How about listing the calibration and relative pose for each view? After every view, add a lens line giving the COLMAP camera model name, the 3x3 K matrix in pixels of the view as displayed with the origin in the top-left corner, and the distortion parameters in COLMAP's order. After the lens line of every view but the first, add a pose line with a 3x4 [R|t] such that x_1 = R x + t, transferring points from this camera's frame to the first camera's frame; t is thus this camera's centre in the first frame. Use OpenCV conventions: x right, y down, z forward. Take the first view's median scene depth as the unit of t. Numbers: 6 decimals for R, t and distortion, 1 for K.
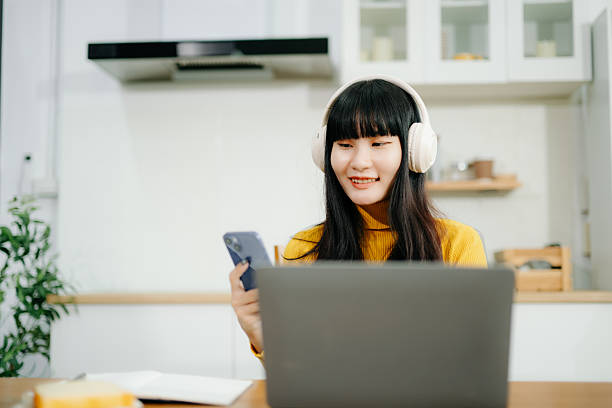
lens RADIAL K [[757.0, 0, 289.5], [0, 757.0, 191.1], [0, 0, 1]] dist [0.291974, -1.046796]
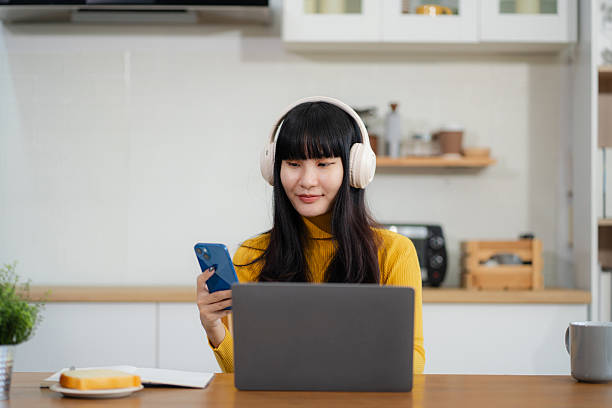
lens RADIAL K [[1127.7, 0, 306.0], [0, 1127.7, 204.0], [0, 0, 1]] dist [0.036257, 0.229322]
pose [[0.994915, 0.017204, 0.099241, -0.065170], [-0.023187, 0.997962, 0.059456, -0.093838], [-0.098015, -0.061454, 0.993286, -0.586445]]
